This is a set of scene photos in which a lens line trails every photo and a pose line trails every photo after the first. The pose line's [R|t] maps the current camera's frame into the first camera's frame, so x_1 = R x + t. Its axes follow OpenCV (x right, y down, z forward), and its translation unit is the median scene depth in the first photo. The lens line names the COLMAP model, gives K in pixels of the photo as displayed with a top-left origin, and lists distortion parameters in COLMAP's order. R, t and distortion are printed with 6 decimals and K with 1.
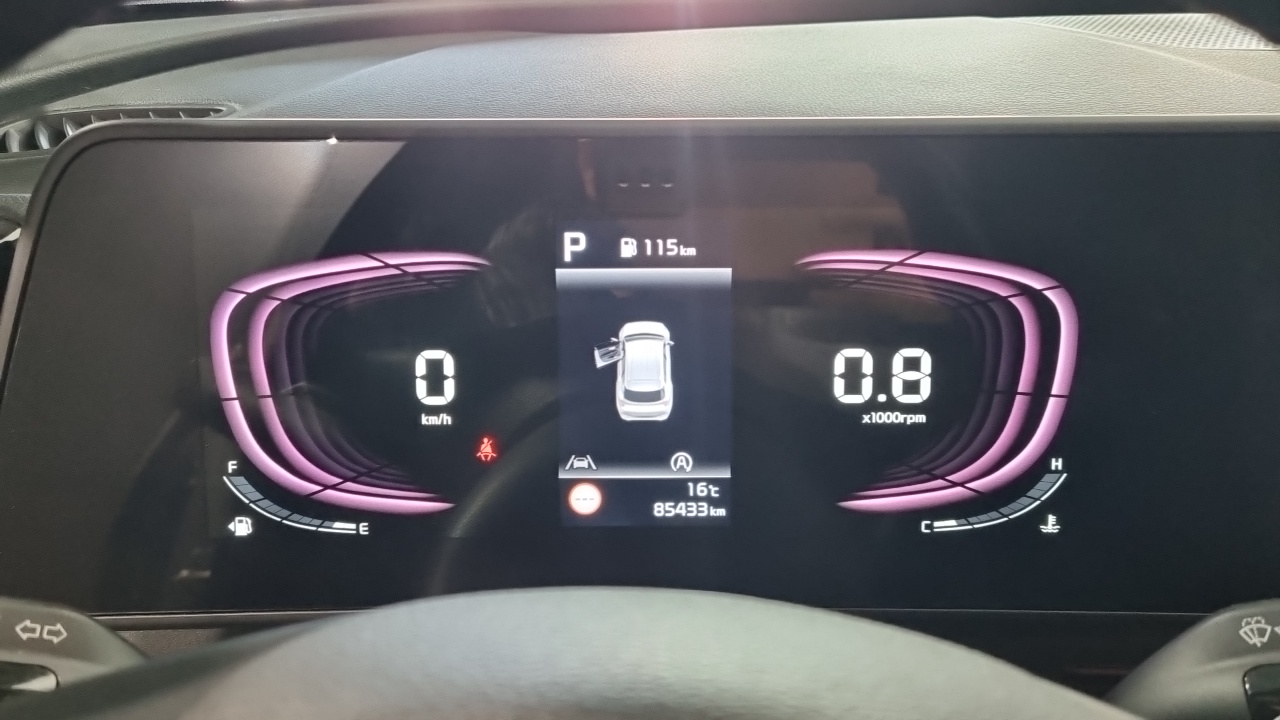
lens RADIAL K [[1075.7, 0, 677.7], [0, 1075.7, 335.6], [0, 0, 1]] dist [0.019819, -0.013999]
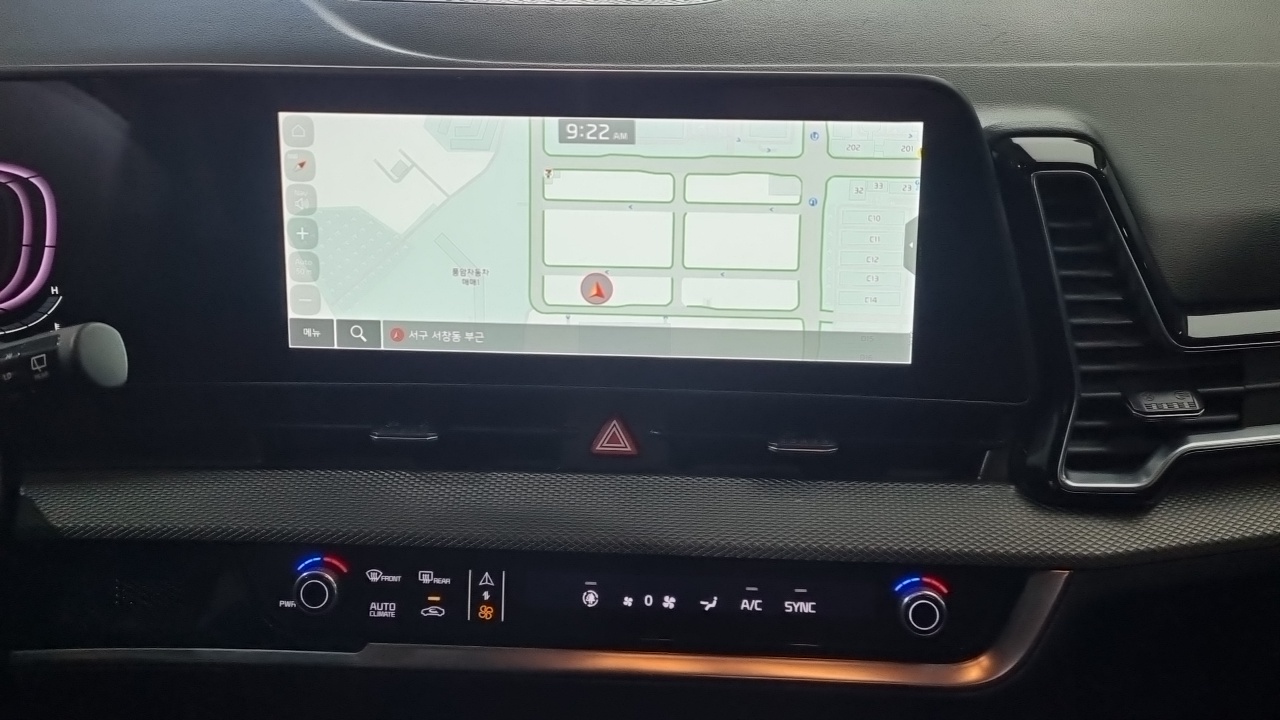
lens RADIAL K [[1075.7, 0, 639.1], [0, 1075.7, 354.2], [0, 0, 1]] dist [0.019819, -0.013999]
pose [[0.996034, -0.030752, 0.083486, 1.079221], [0.025250, 0.997489, 0.066167, 0.130830], [-0.085311, -0.063796, 0.994310, -0.652708]]
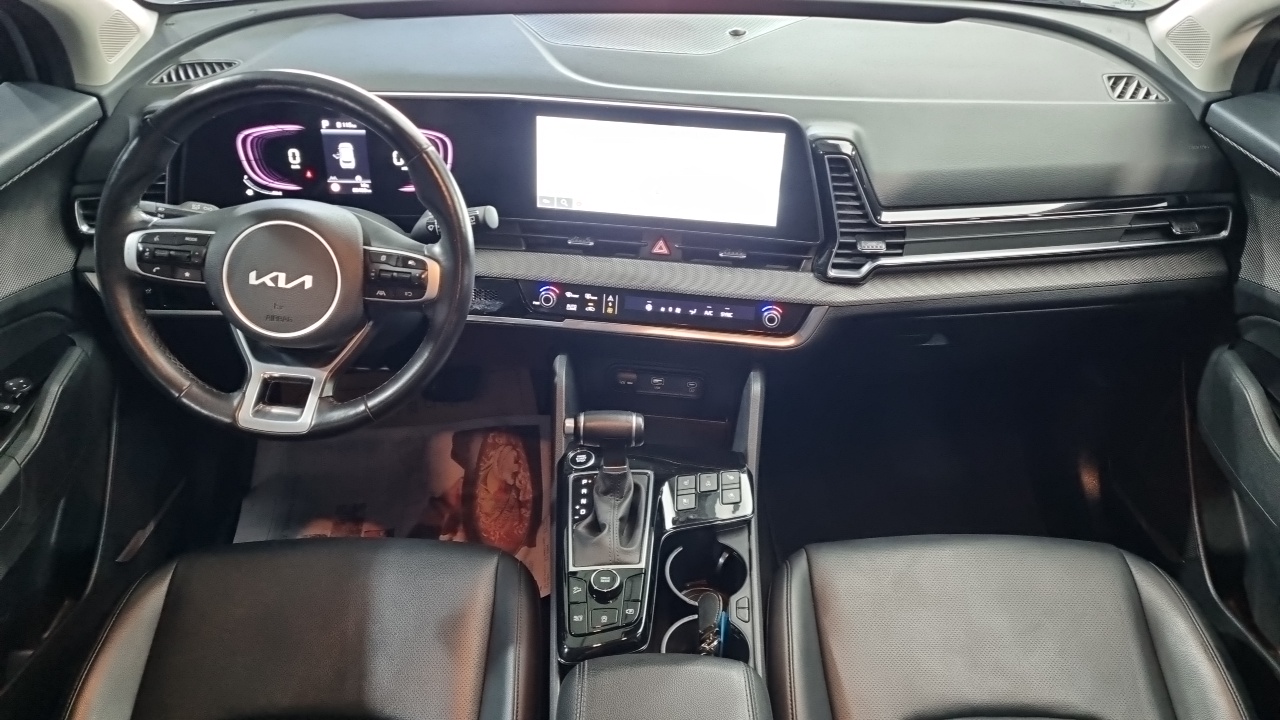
lens RADIAL K [[930.2, 0, 637.5], [0, 930.2, 352.7], [0, 0, 1]] dist [0.060876, -0.012682]
pose [[0.999646, 0.007419, 0.025532, 0.992329], [-0.014488, 0.957185, 0.289114, -0.297781], [-0.022294, -0.289382, 0.956954, -2.659516]]
